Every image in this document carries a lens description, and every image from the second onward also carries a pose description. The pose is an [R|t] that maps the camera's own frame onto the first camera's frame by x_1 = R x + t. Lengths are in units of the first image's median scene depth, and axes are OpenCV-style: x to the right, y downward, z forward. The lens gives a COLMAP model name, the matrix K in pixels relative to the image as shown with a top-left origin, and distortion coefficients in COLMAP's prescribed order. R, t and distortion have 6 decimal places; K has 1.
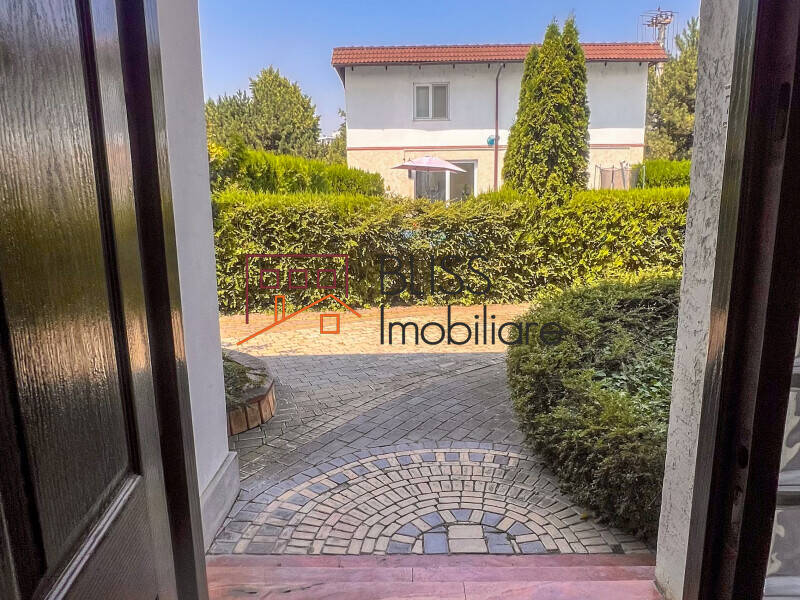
lens RADIAL K [[579.1, 0, 400.0], [0, 579.1, 299.0], [0, 0, 1]] dist [-0.035941, 0.015256]
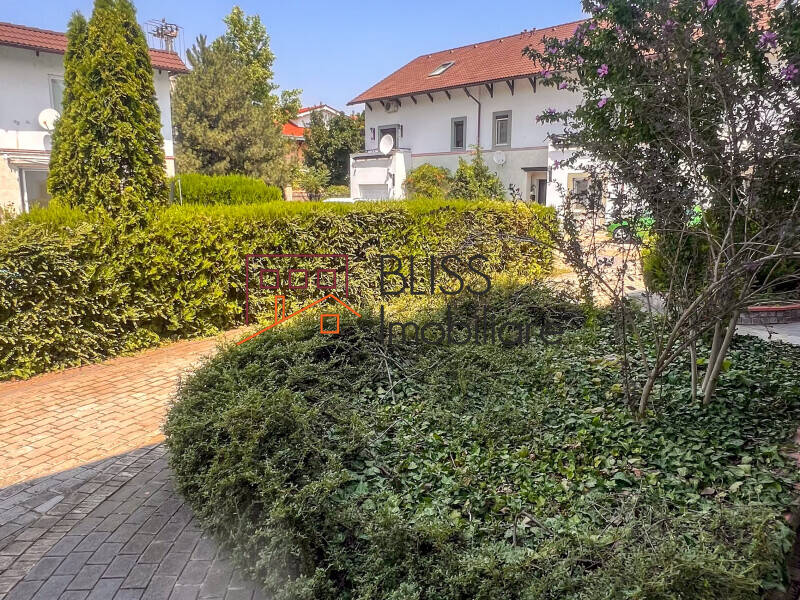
lens RADIAL K [[579.1, 0, 398.2], [0, 579.1, 304.7], [0, 0, 1]] dist [-0.035941, 0.015256]
pose [[0.700595, -0.114030, 0.704389, -0.039295], [0.124331, 0.991556, 0.036857, -0.044497], [-0.702644, 0.061755, 0.708857, 0.212126]]
